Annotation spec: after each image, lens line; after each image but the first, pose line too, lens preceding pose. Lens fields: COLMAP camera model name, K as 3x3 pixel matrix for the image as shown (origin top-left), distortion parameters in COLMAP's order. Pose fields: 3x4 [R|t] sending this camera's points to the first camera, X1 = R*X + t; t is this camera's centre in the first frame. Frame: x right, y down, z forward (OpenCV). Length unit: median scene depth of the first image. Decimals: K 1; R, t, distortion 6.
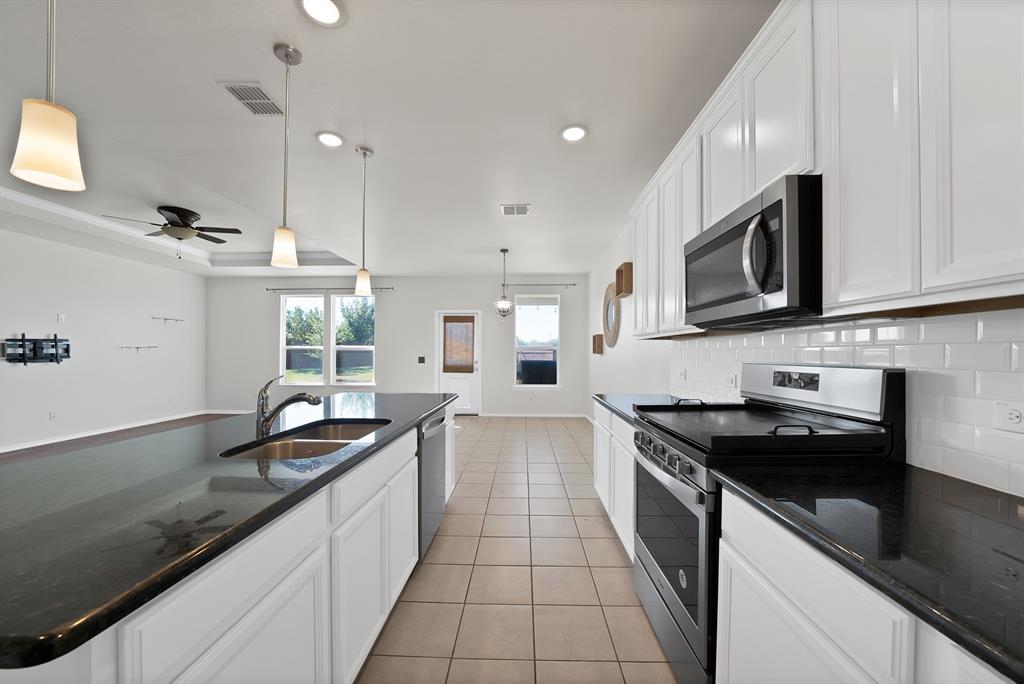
lens RADIAL K [[387.9, 0, 513.4], [0, 387.9, 354.6], [0, 0, 1]] dist [-0.014804, 0.000250]
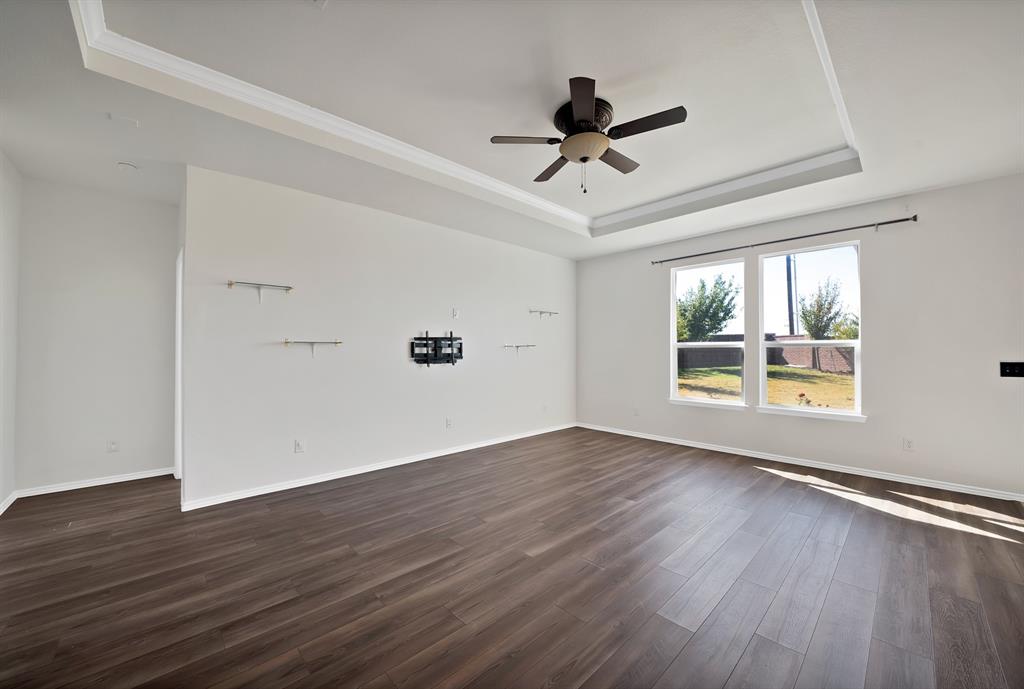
lens RADIAL K [[380.1, 0, 493.1], [0, 380.1, 347.4], [0, 0, 1]] dist [-0.021684, 0.000050]
pose [[0.696795, -0.005451, -0.717250, -0.496456], [-0.005071, 0.999909, -0.012525, -0.006498], [0.717253, 0.012365, 0.696703, 0.447250]]
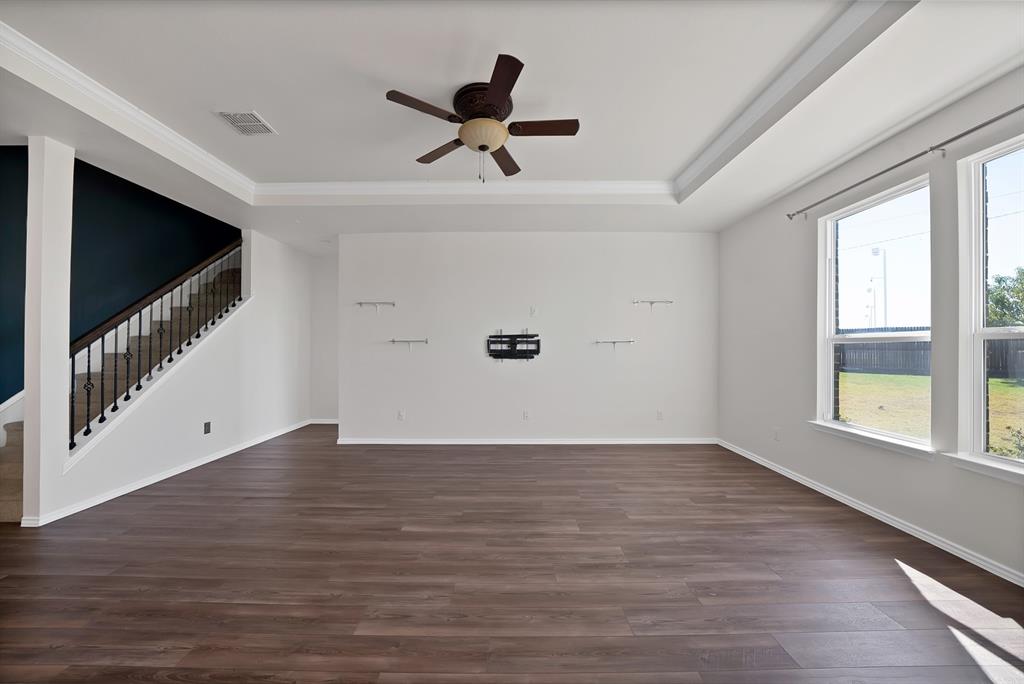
lens RADIAL K [[366.6, 0, 512.6], [0, 366.6, 345.3], [0, 0, 1]] dist [-0.024573, 0.000107]
pose [[0.032485, -0.003962, -0.999464, -0.297166], [-0.007042, 0.999966, -0.004193, -0.009710], [0.999447, 0.007175, 0.032456, 0.926077]]
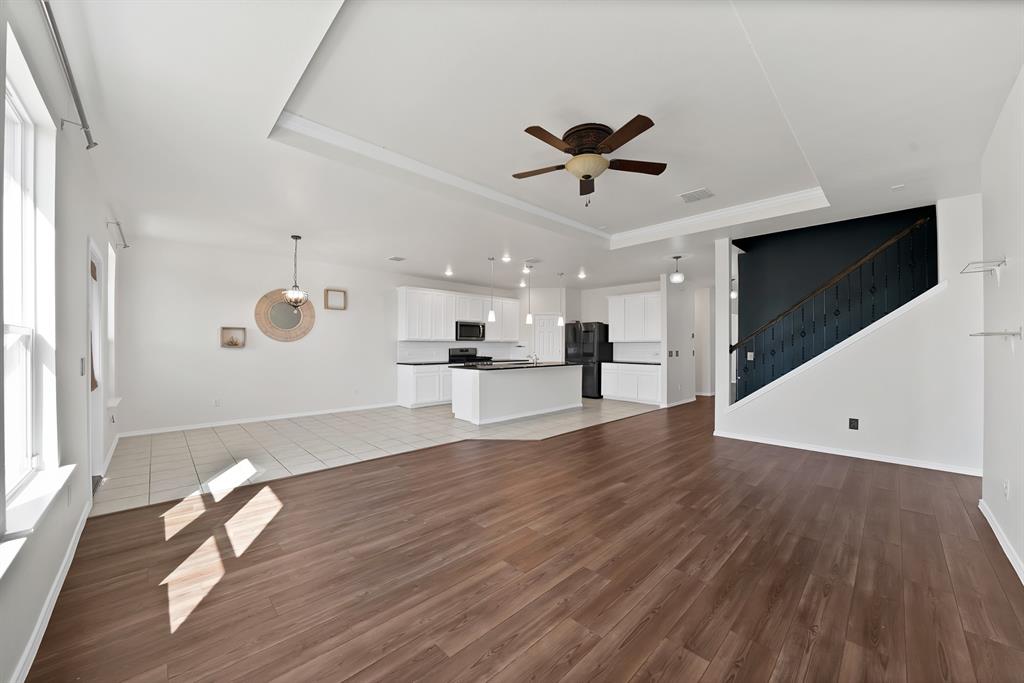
lens RADIAL K [[352.8, 0, 521.2], [0, 352.8, 342.1], [0, 0, 1]] dist [-0.029532, 0.000025]
pose [[-0.744941, 0.003839, 0.667119, -1.073370], [0.001305, 0.999990, -0.004297, -0.012191], [-0.667129, -0.002331, -0.744939, 1.381578]]
